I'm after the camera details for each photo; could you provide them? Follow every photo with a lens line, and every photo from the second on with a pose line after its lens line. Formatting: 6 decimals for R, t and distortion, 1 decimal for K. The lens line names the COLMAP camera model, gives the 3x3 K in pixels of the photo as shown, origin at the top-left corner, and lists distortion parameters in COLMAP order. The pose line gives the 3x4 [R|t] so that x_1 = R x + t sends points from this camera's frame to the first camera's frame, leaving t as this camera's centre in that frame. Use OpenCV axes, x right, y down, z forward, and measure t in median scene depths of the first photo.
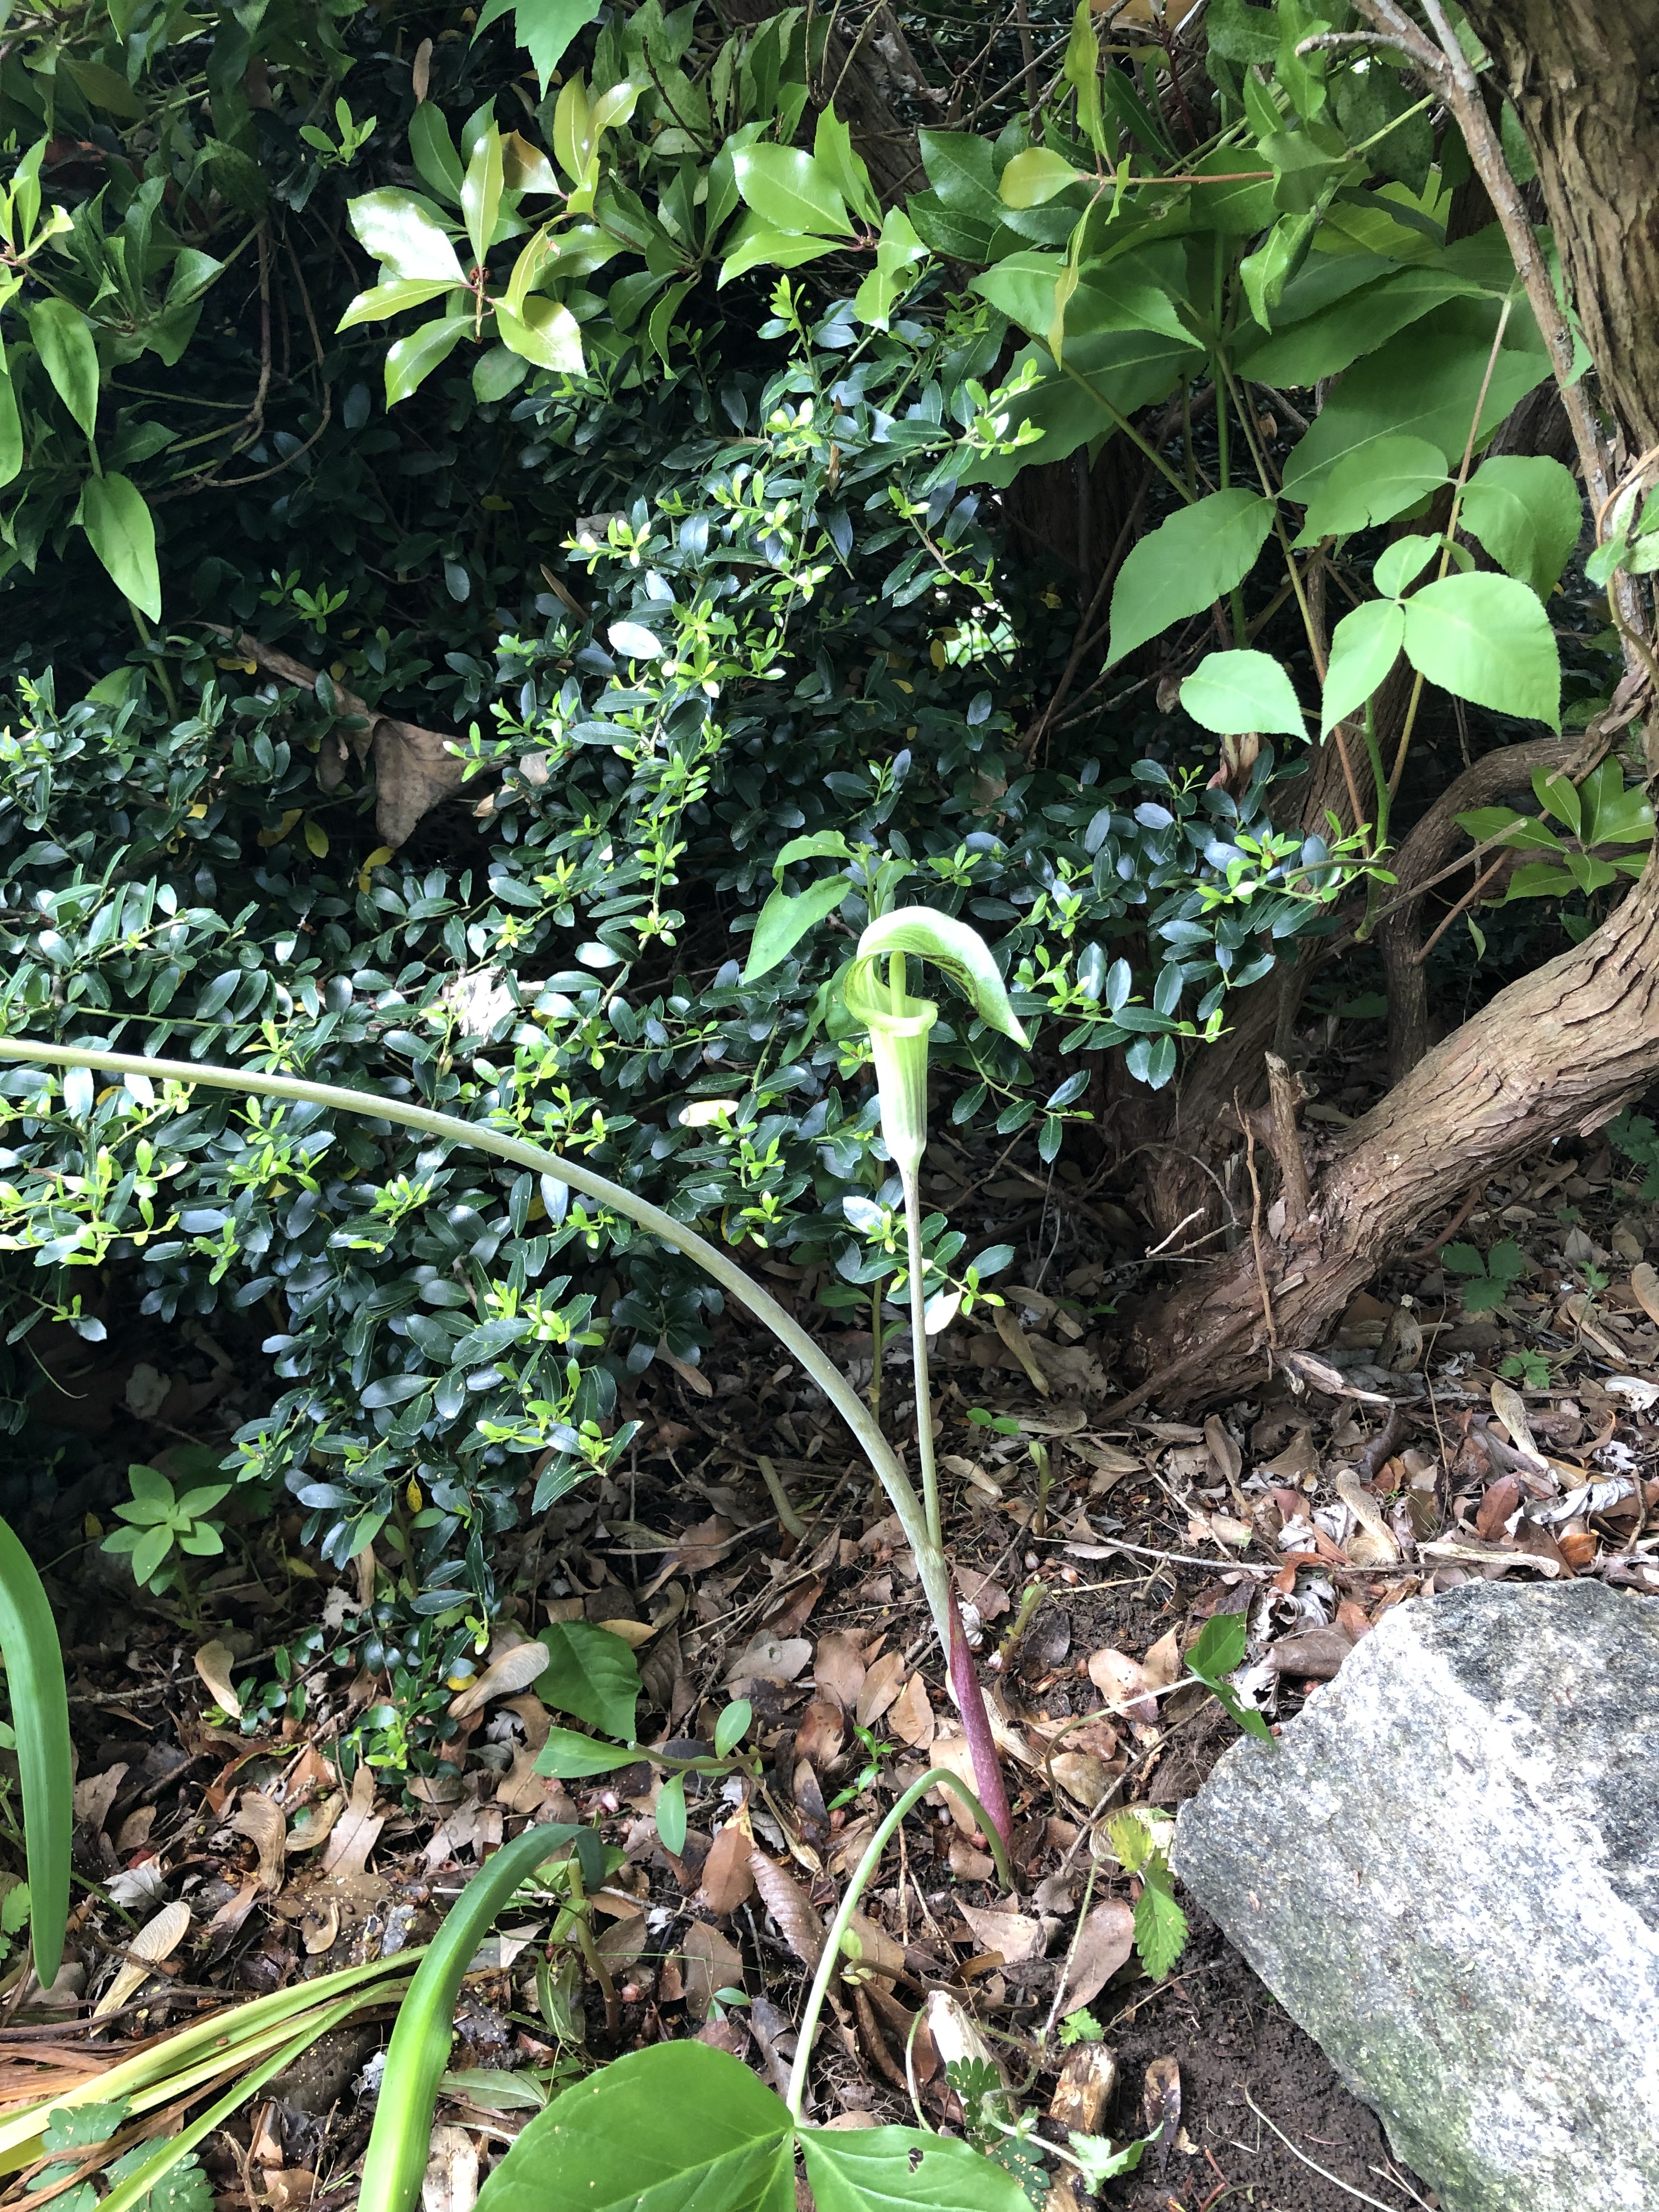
lens RADIAL K [[1821.7, 0, 829.5], [0, 1821.7, 1106.0], [0, 0, 1]] dist [0.077928, 0.000740]
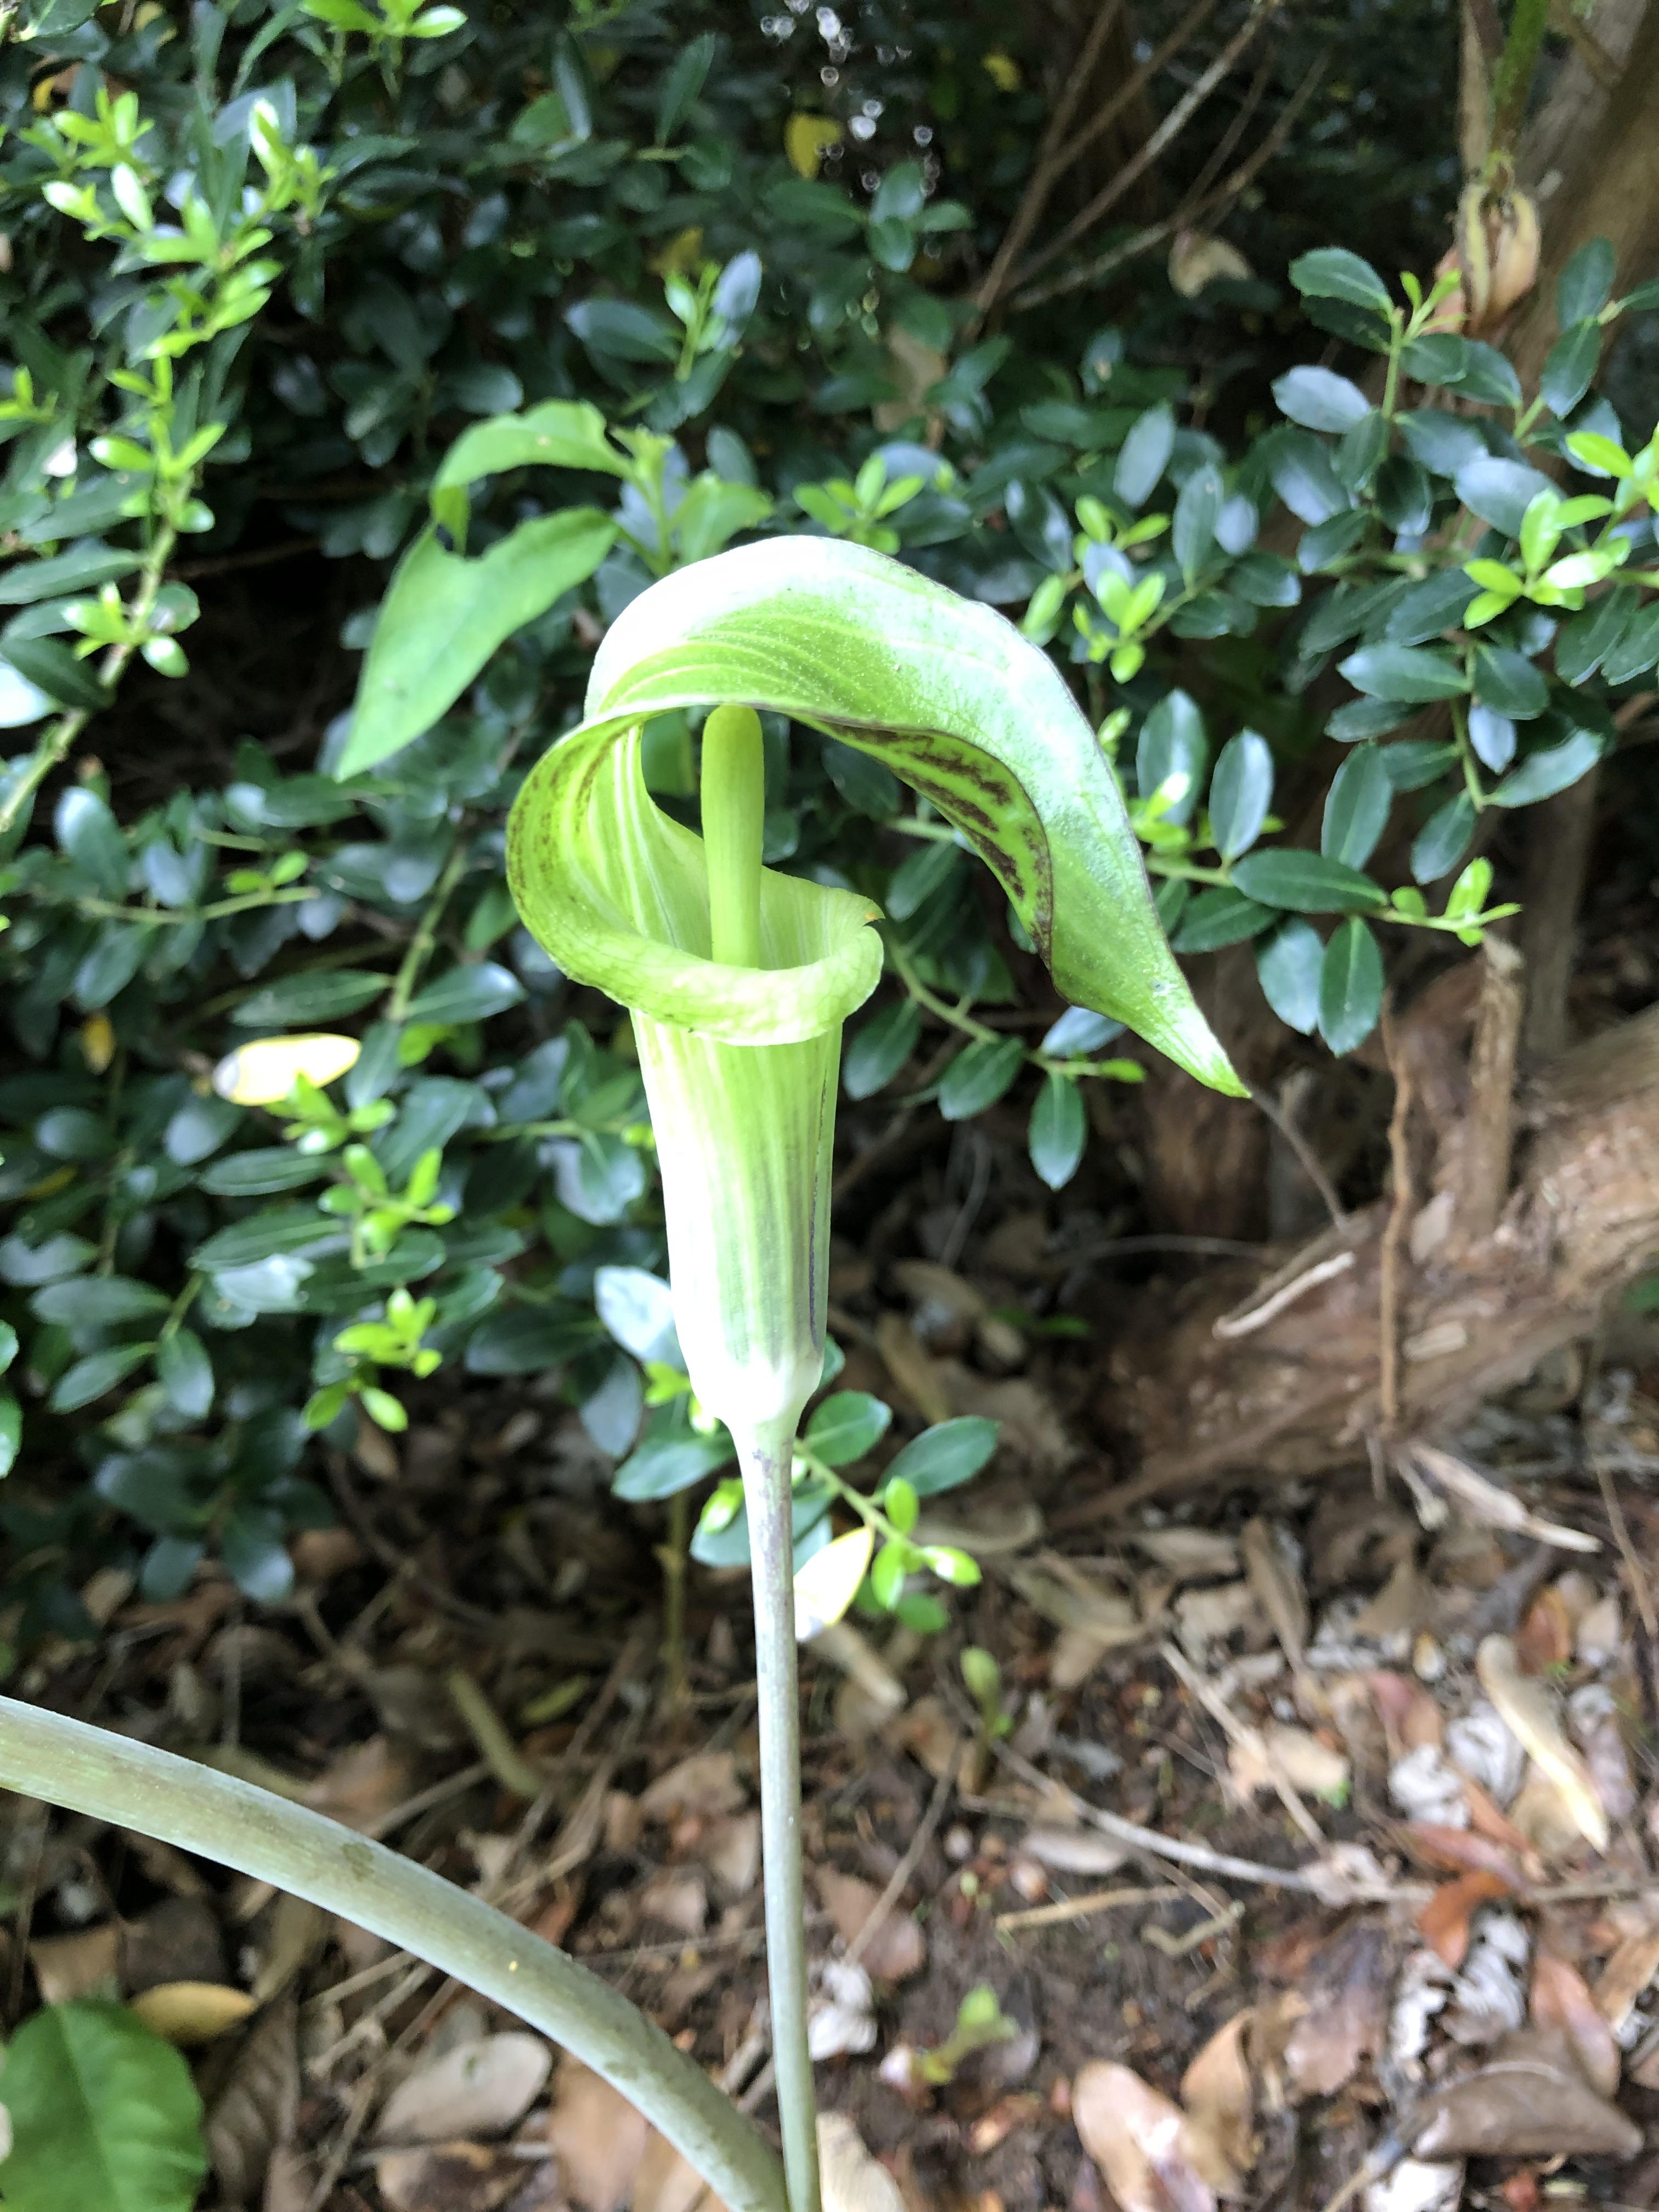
lens RADIAL K [[1816.5, 0, 829.5], [0, 1816.5, 1106.0], [0, 0, 1]] dist [-0.004646, -0.004230]
pose [[0.994984, 0.003641, 0.099969, 0.018173], [-0.017354, 0.990466, 0.136657, -0.046829], [-0.098518, -0.137706, 0.985561, 0.537051]]
